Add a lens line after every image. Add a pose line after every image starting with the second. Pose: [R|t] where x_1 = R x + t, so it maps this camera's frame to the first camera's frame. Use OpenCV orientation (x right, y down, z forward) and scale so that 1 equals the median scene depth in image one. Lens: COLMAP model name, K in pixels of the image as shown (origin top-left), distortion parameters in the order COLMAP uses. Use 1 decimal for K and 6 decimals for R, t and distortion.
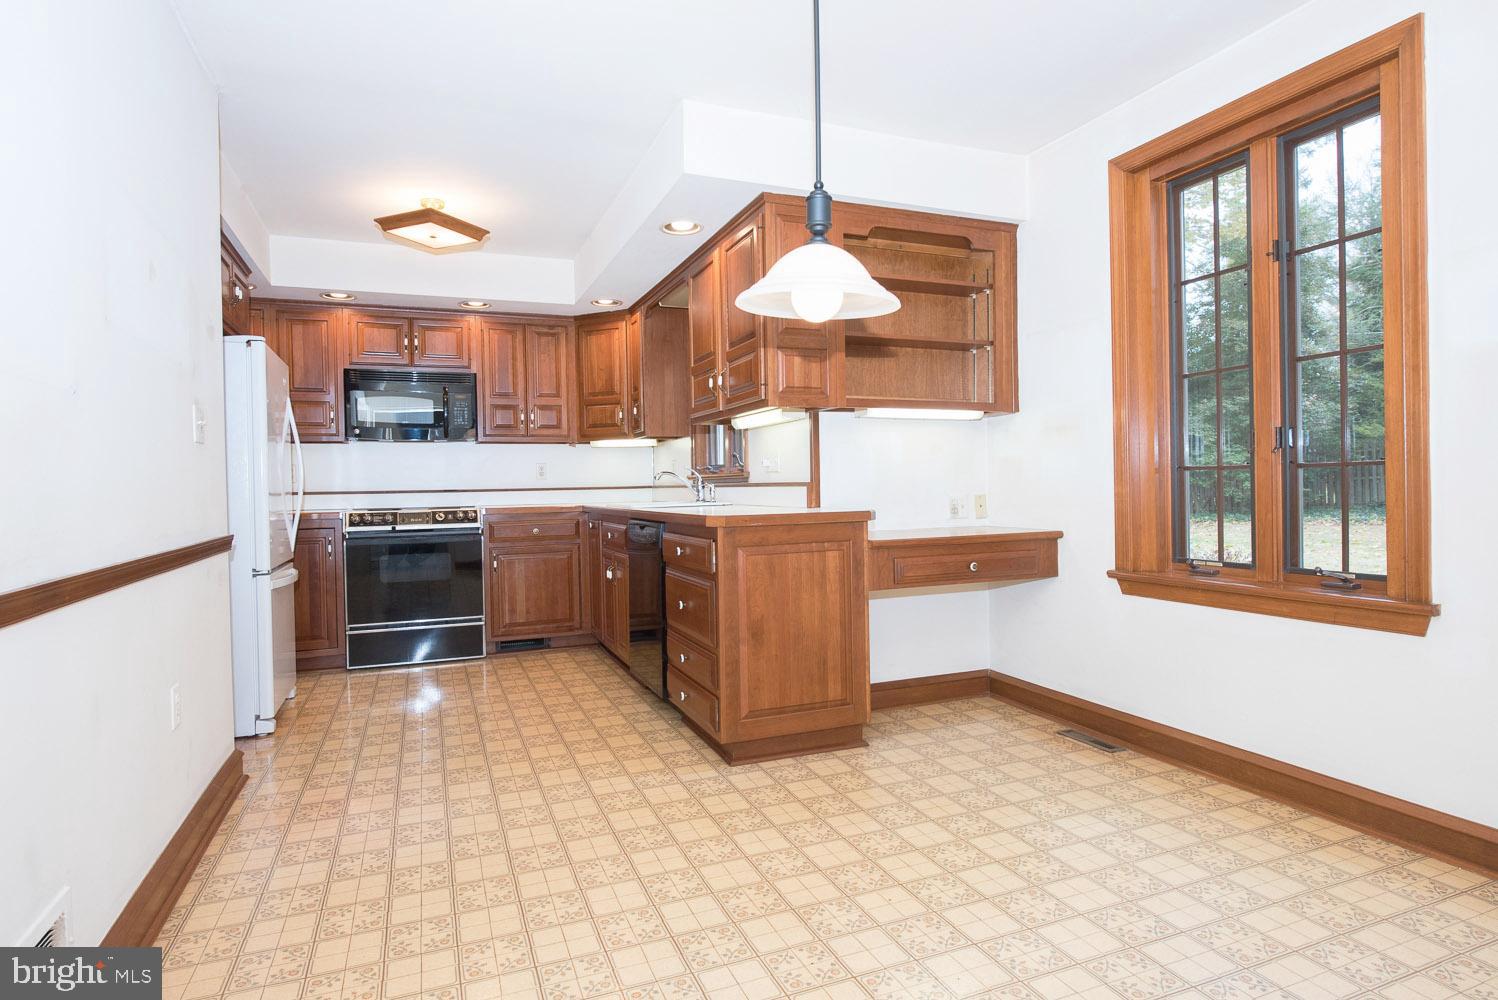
lens RADIAL K [[822.4, 0, 749.0], [0, 822.4, 500.0], [0, 0, 1]] dist [-0.003933, -0.001144]
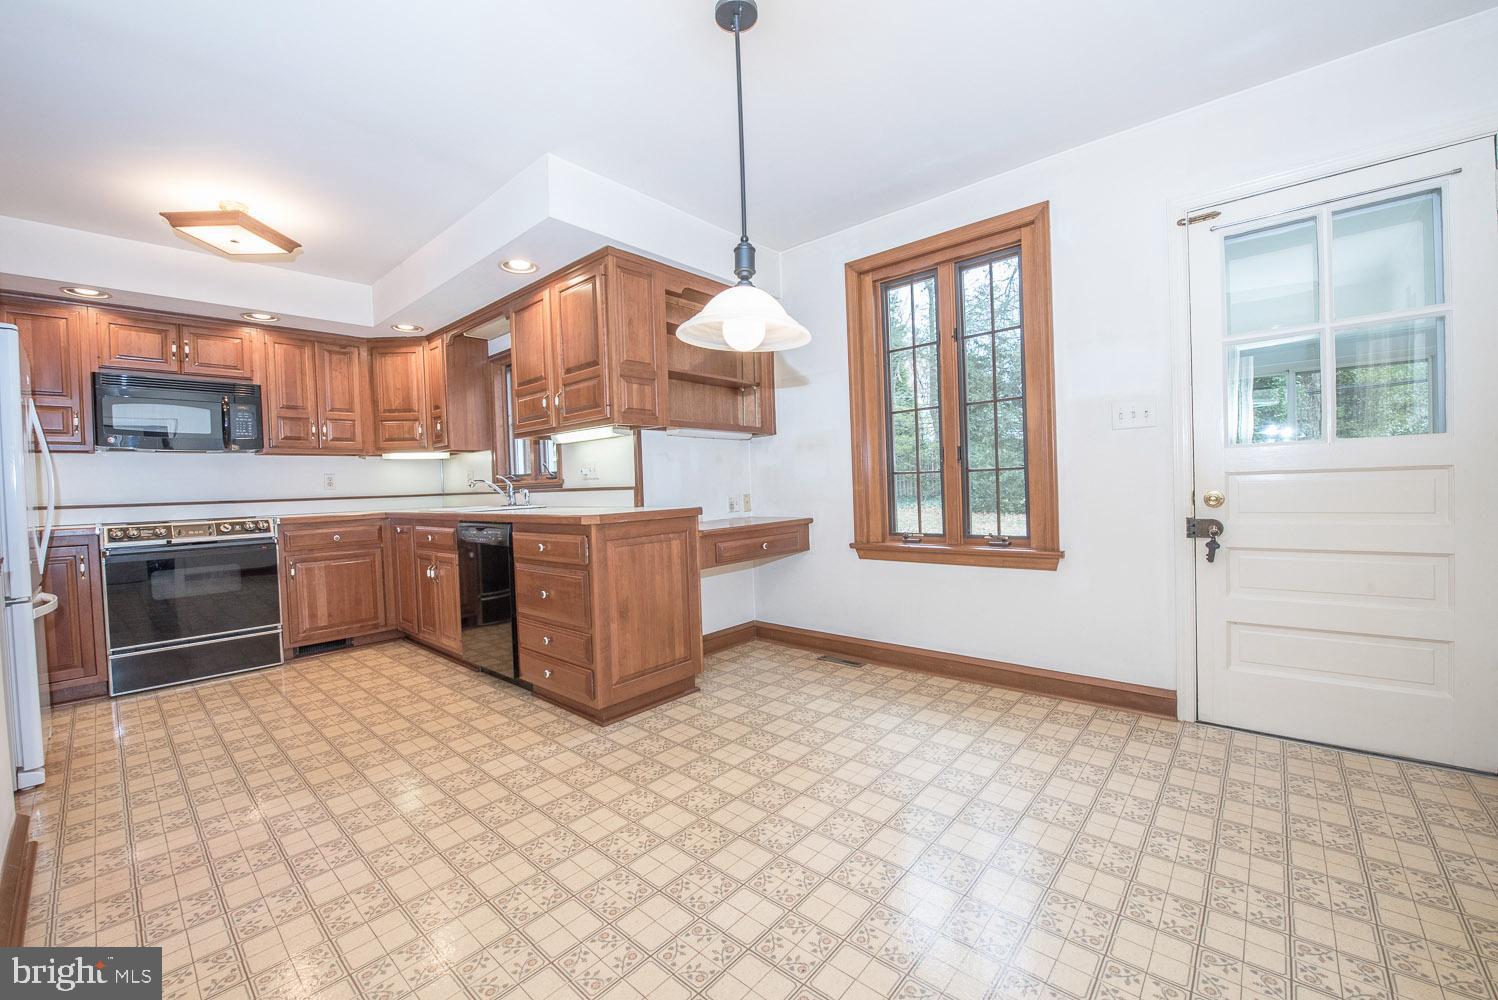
lens RADIAL K [[594.9, 0, 749.0], [0, 594.9, 500.0], [0, 0, 1]] dist [-0.010646, -0.005220]
pose [[0.893566, -0.023149, 0.448334, -0.177975], [0.025318, 0.999679, 0.001157, 0.002533], [-0.448217, 0.010317, 0.893865, 0.120507]]
